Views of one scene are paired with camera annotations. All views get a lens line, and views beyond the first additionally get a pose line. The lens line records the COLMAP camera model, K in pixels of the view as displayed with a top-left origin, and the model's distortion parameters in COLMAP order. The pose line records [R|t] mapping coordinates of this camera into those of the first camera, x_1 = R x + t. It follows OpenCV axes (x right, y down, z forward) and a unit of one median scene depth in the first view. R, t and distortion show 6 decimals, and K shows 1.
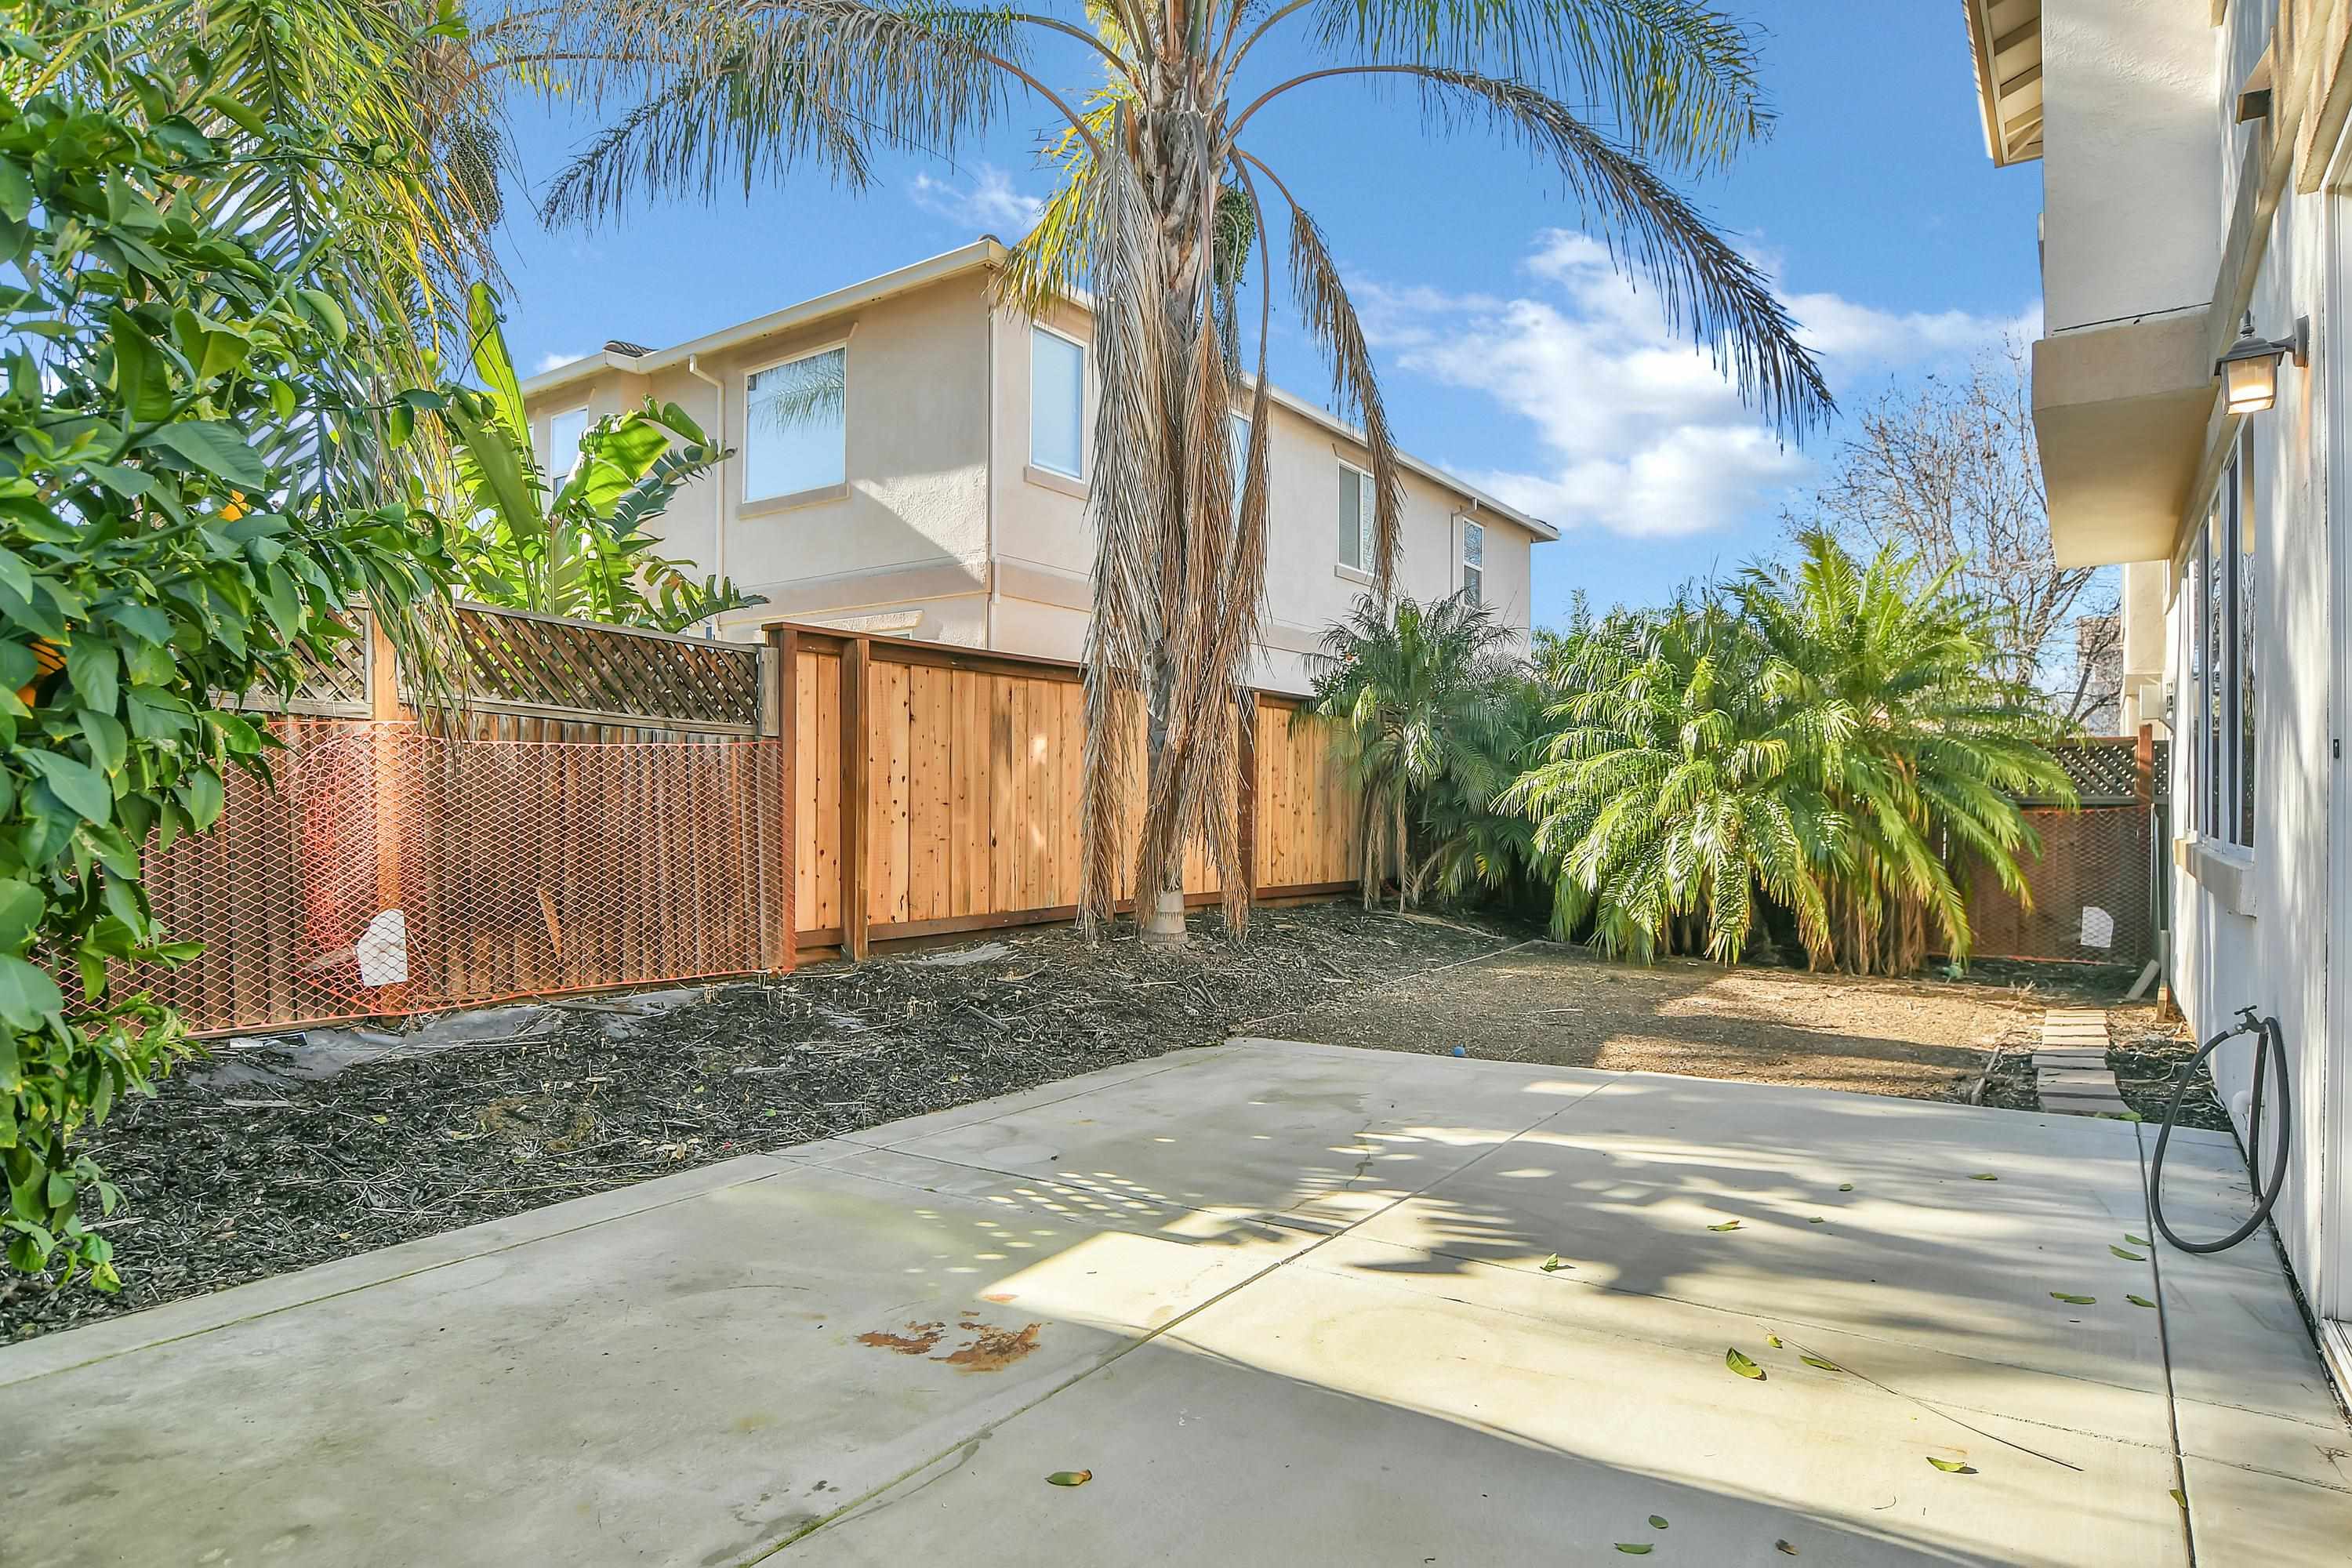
lens RADIAL K [[1307.9, 0, 1172.4], [0, 1307.9, 804.5], [0, 0, 1]] dist [-0.028480, 0.001002]
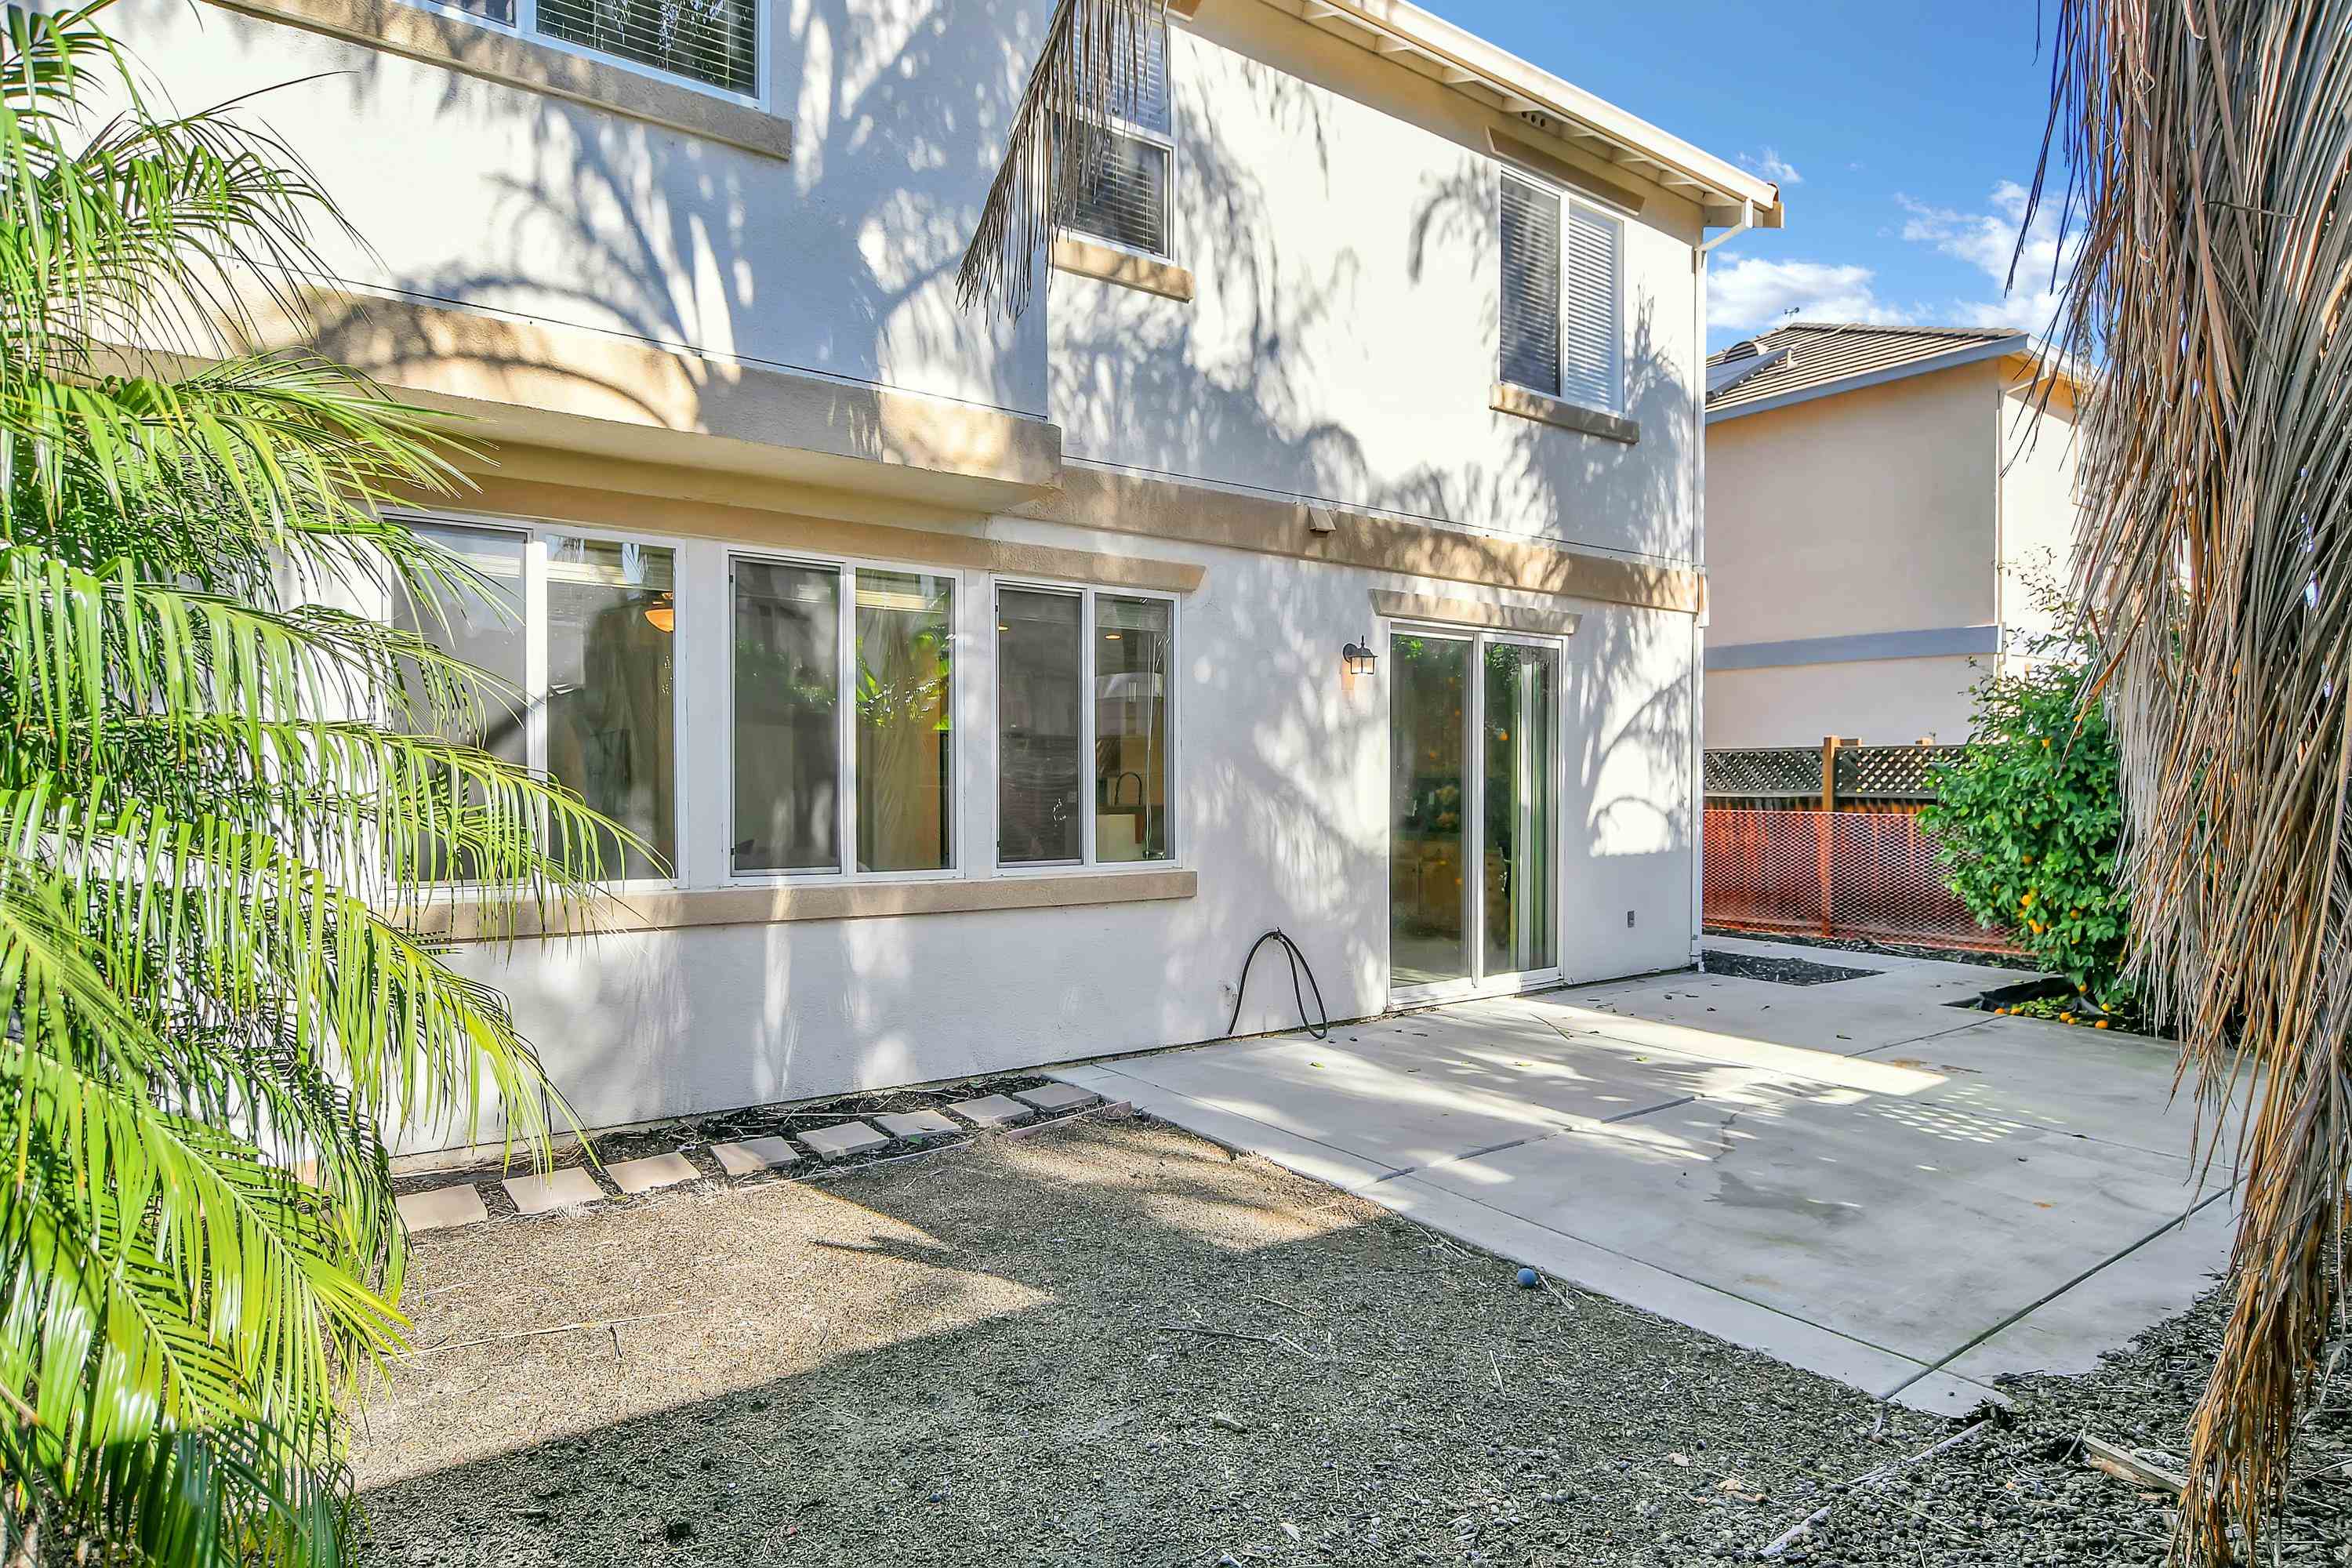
lens RADIAL K [[1307.9, 0, 1172.4], [0, 1307.9, 804.5], [0, 0, 1]] dist [-0.028480, 0.001002]
pose [[-0.952130, -0.013868, 0.305378, 0.313358], [-0.011597, 0.999890, 0.009249, -0.047199], [-0.305473, 0.005264, -0.952186, 2.628502]]
